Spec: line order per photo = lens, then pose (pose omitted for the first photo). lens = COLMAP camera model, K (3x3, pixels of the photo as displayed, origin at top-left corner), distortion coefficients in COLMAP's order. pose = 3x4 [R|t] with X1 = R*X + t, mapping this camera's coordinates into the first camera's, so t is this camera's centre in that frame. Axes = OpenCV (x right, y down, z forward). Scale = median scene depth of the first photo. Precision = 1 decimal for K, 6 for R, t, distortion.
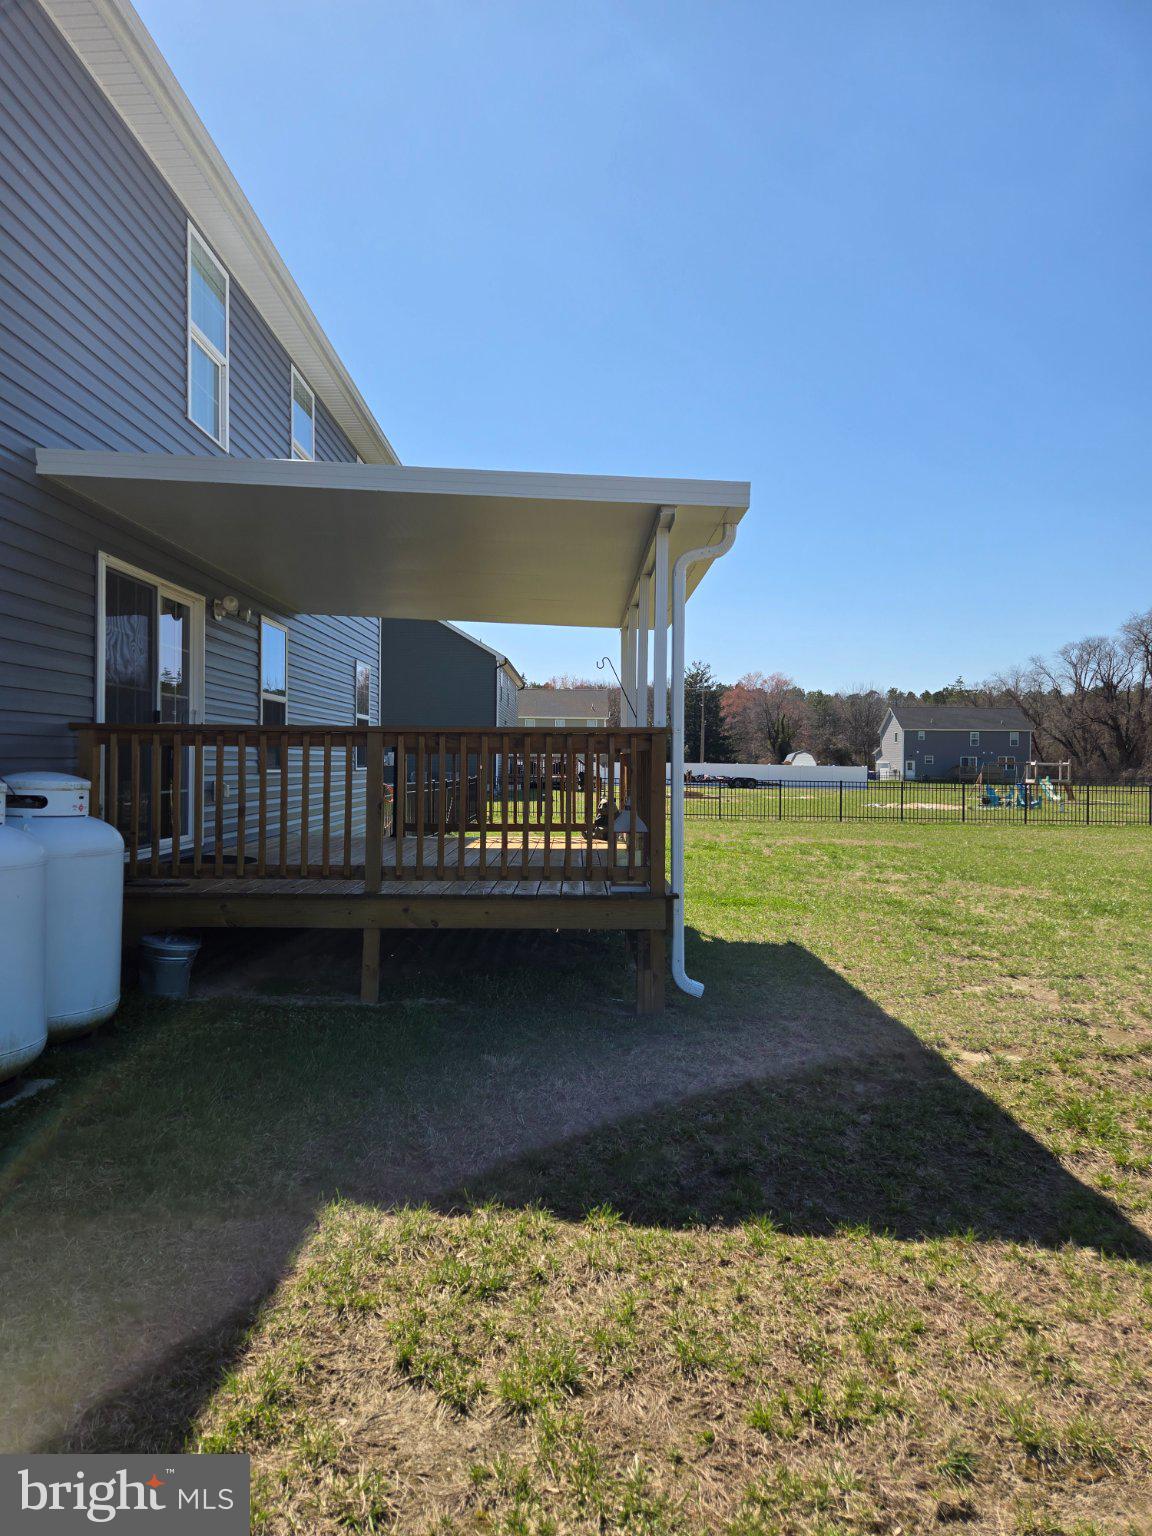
lens RADIAL K [[1025.3, 0, 570.7], [0, 1025.3, 757.6], [0, 0, 1]] dist [0.066914, -0.014353]
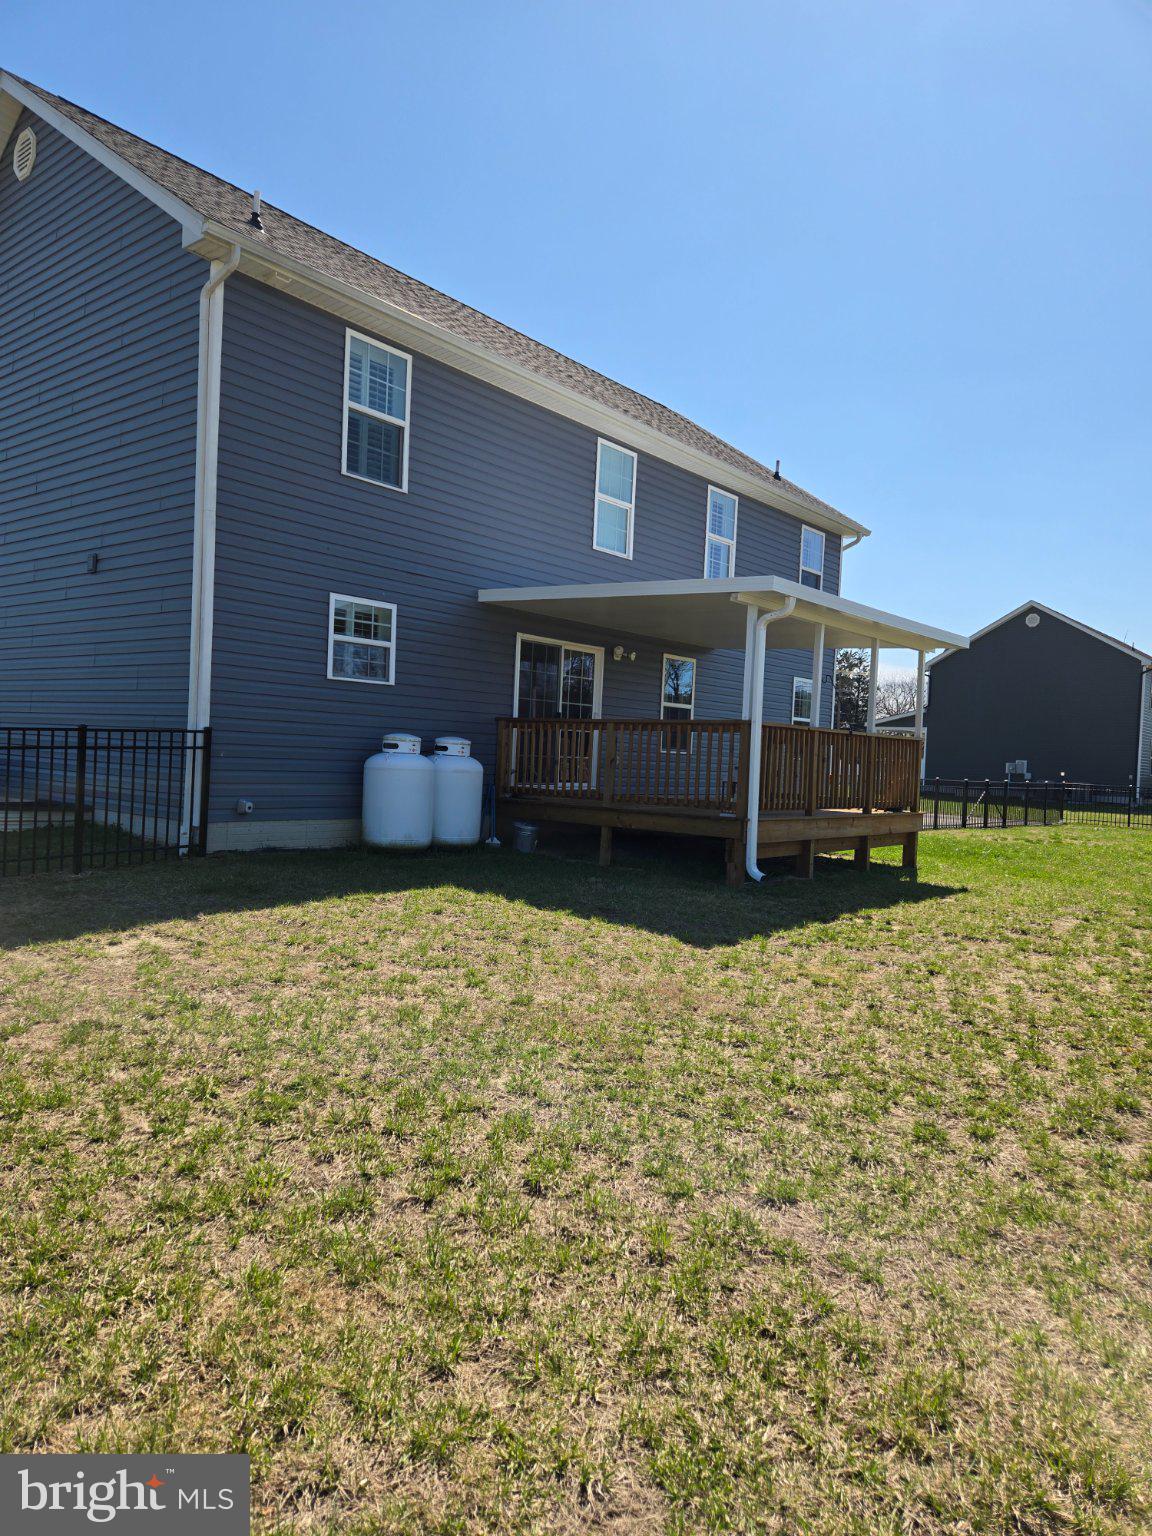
lens RADIAL K [[1025.3, 0, 570.8], [0, 1025.3, 772.1], [0, 0, 1]] dist [0.066914, -0.014353]
pose [[0.768029, 0.035164, -0.639449, 0.910453], [-0.033277, 0.999334, 0.014986, 0.038872], [0.639550, 0.009769, 0.768687, -0.461533]]
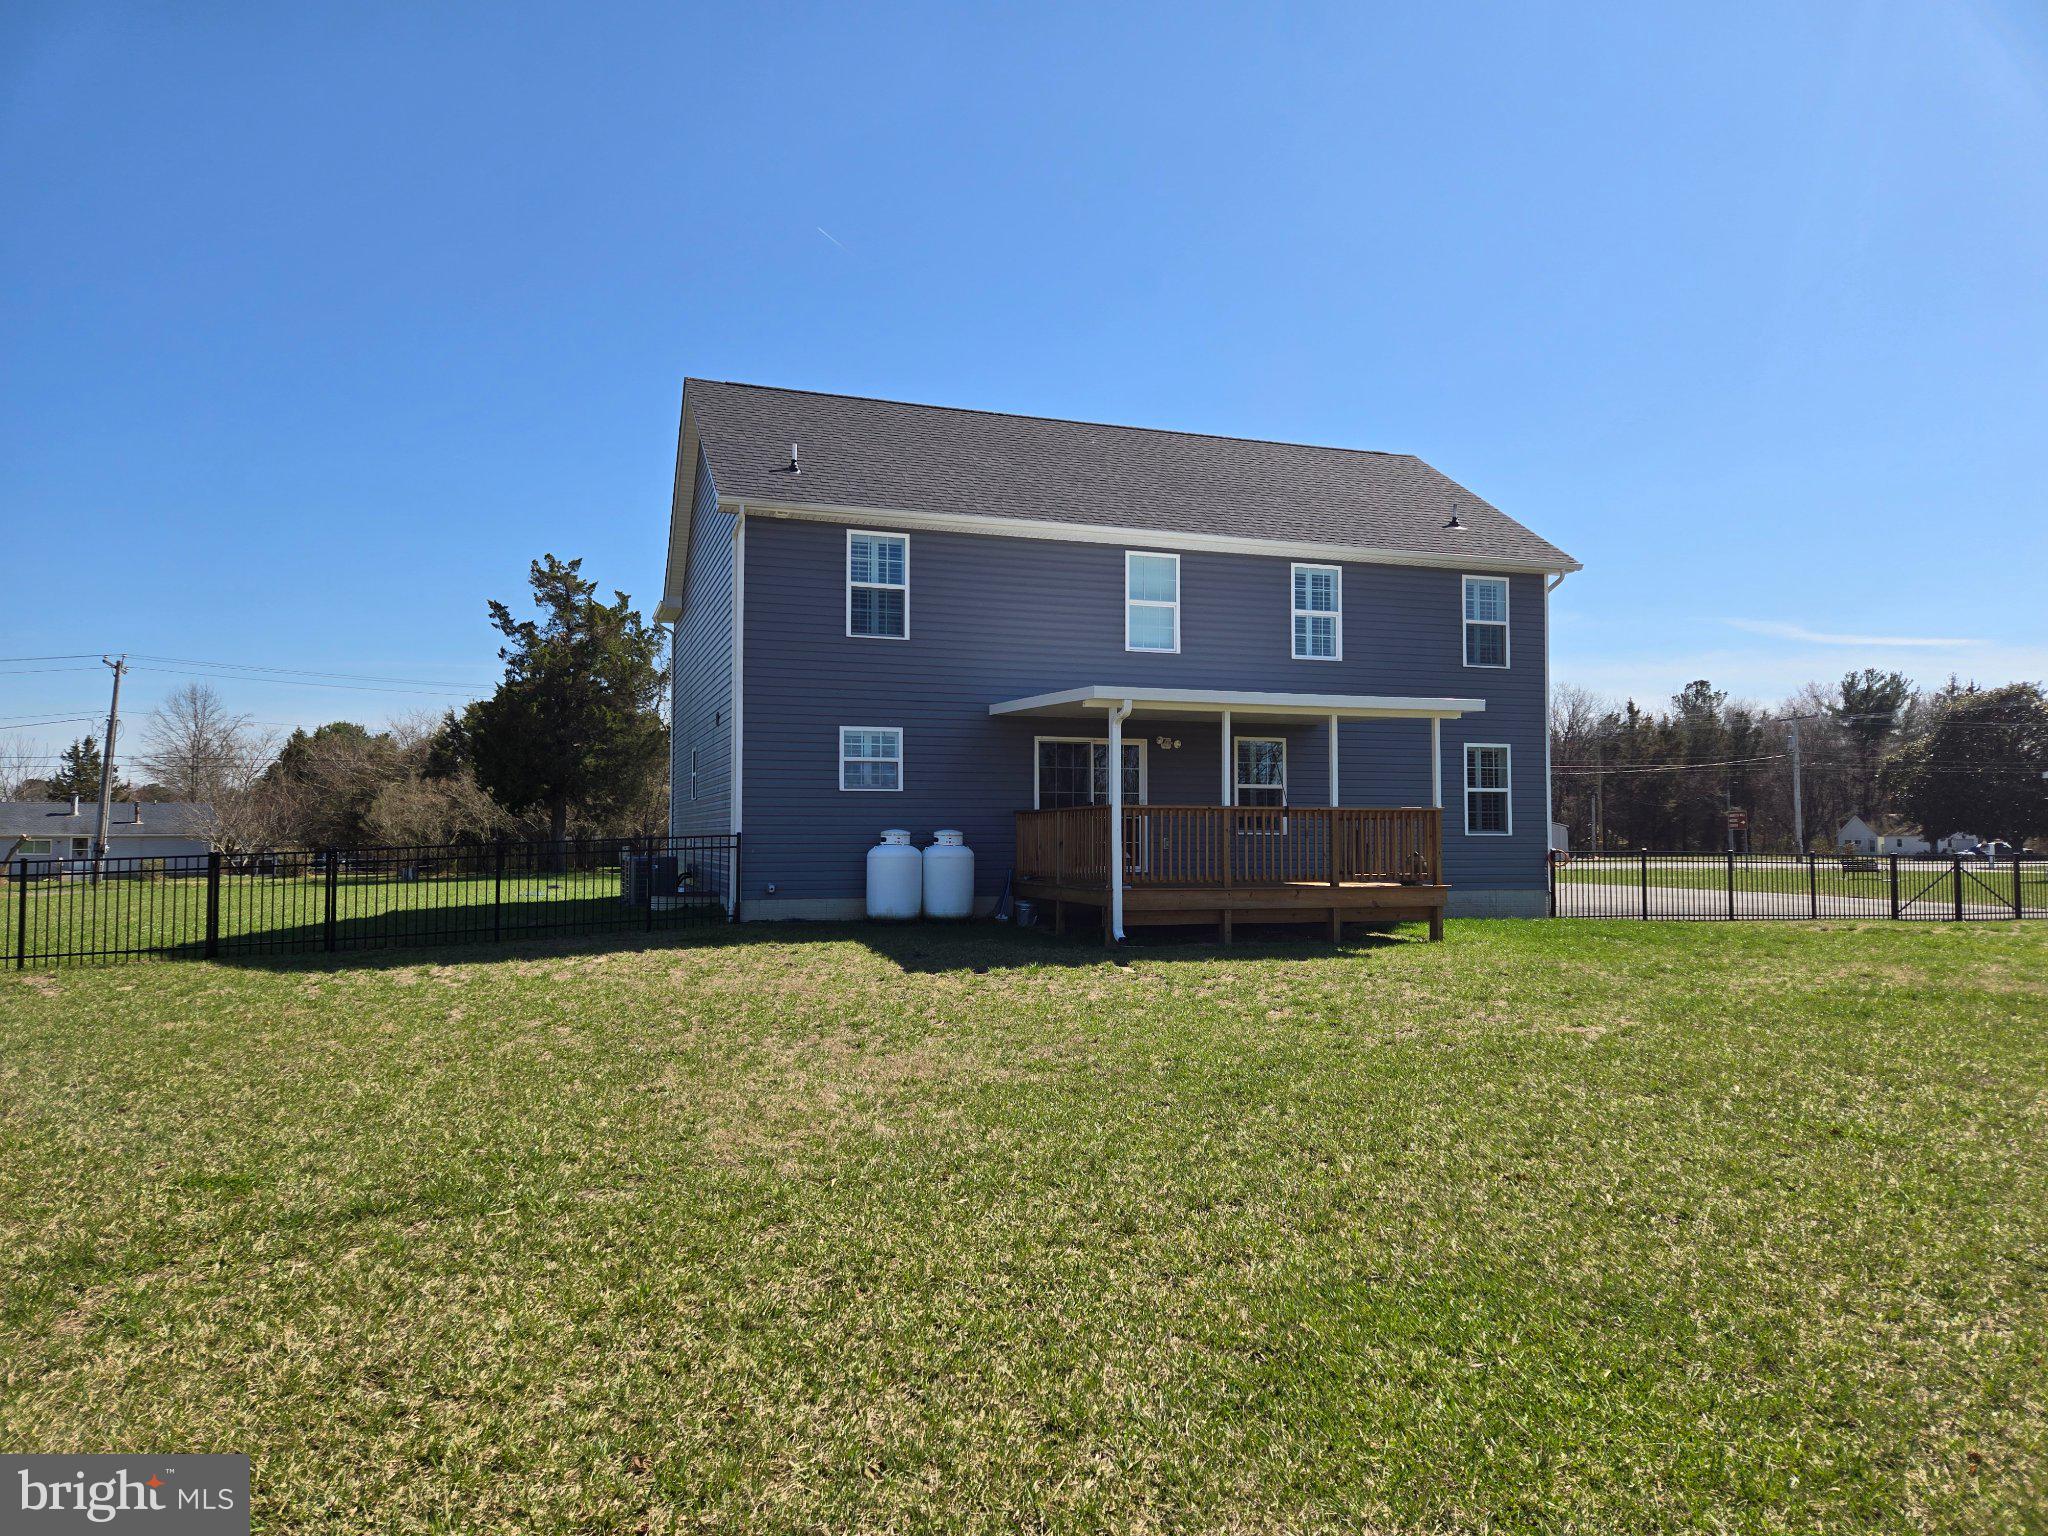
lens RADIAL K [[1367.0, 0, 1033.4], [0, 1367.0, 774.5], [0, 0, 1]] dist [0.066914, -0.014353]
pose [[0.337745, -0.051862, -0.939808, 2.412123], [0.006943, 0.998591, -0.052611, 0.048285], [0.941212, 0.011244, 0.337629, -0.033106]]
